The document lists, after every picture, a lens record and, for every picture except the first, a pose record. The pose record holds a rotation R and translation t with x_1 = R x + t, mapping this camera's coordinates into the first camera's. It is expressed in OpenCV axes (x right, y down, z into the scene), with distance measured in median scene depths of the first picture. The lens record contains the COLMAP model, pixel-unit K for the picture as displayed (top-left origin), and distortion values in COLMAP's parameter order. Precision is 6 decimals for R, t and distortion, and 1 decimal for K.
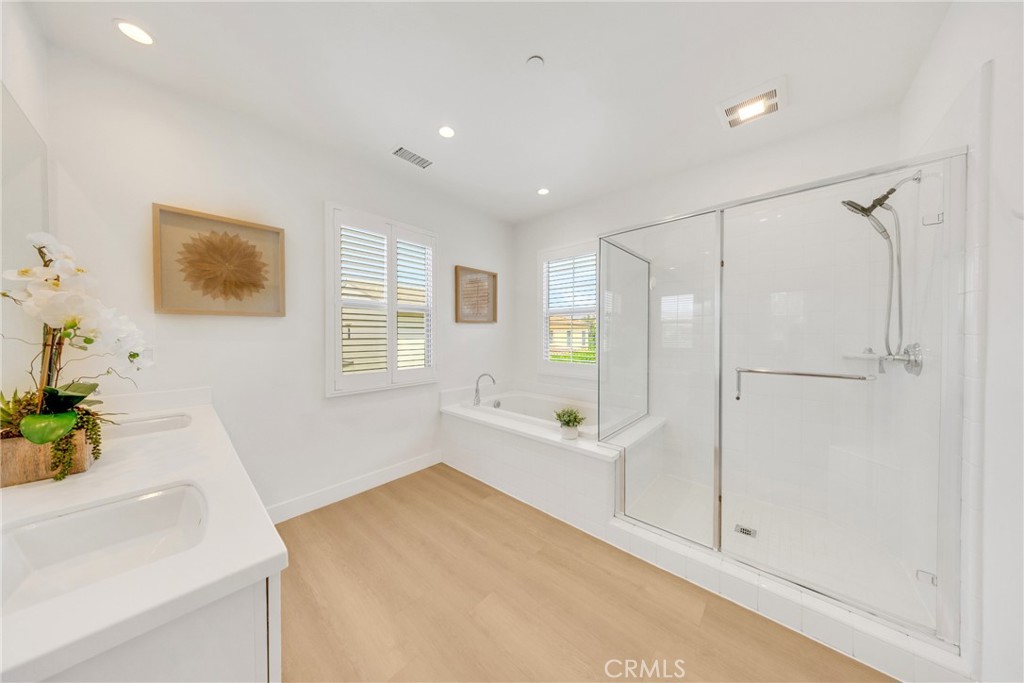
lens RADIAL K [[306.6, 0, 513.9], [0, 306.6, 335.0], [0, 0, 1]] dist [-0.000102, -0.000001]
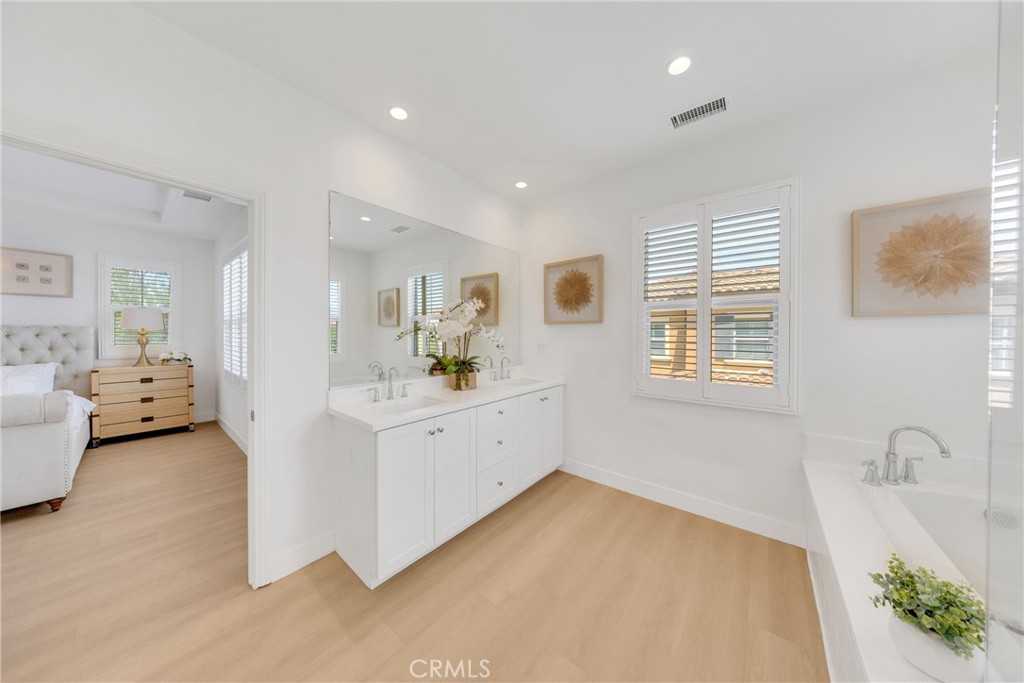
lens RADIAL K [[306.6, 0, 514.2], [0, 306.6, 338.4], [0, 0, 1]] dist [-0.000102, -0.000001]
pose [[0.054466, 0.011828, -0.998446, 0.527544], [-0.009165, 0.999894, 0.011345, -0.007043], [0.998474, 0.008532, 0.054569, 0.604583]]
